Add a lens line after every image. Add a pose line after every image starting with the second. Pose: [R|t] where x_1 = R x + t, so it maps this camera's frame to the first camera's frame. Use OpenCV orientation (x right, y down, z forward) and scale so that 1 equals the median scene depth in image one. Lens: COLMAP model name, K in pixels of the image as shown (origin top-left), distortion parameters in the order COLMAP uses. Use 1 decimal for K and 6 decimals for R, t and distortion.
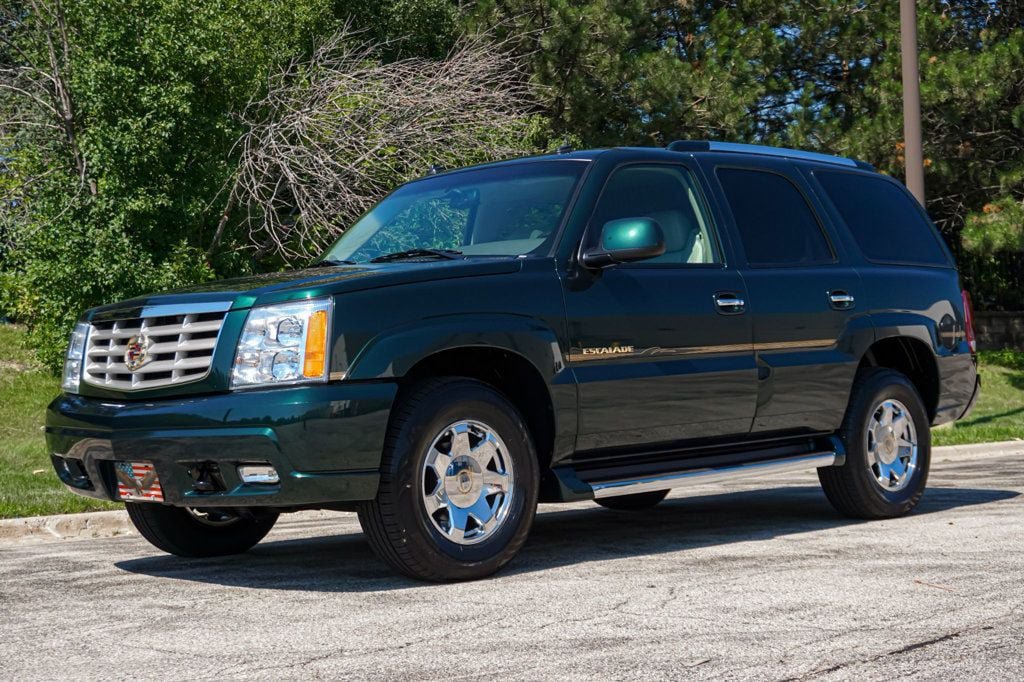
lens RADIAL K [[1547.5, 0, 512.0], [0, 1547.5, 341.0], [0, 0, 1]] dist [0.010327, 0.012646]
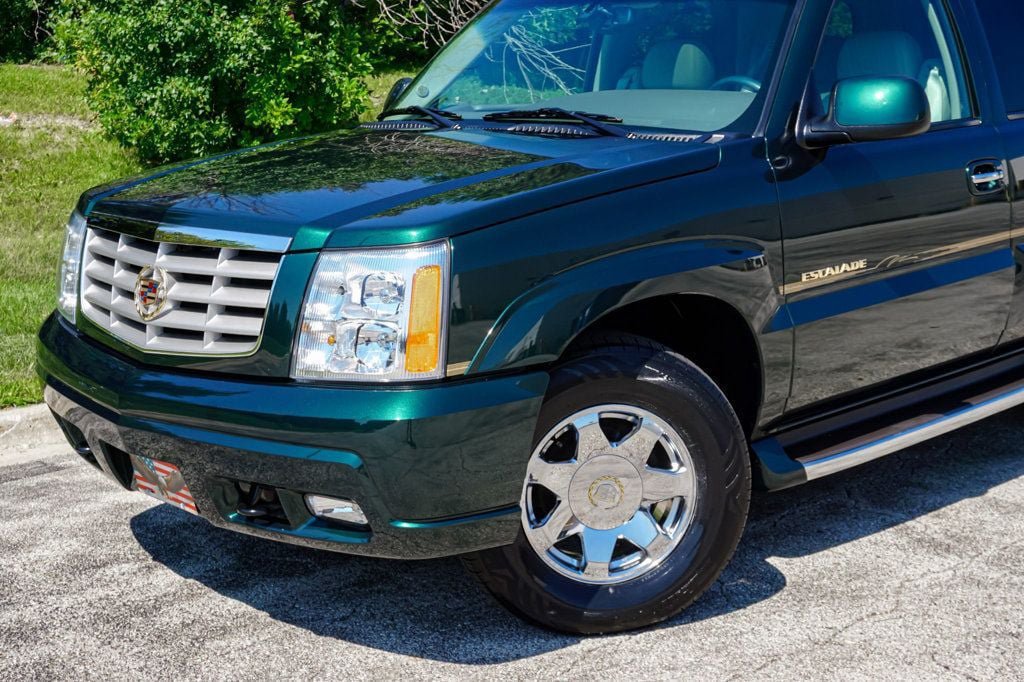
lens RADIAL K [[1451.6, 0, 512.0], [0, 1451.6, 341.0], [0, 0, 1]] dist [0.007938, 0.012627]
pose [[0.999595, 0.012159, -0.025713, -0.064014], [-0.006409, 0.977054, 0.212894, -0.099554], [0.027711, -0.212643, 0.976737, 0.354515]]
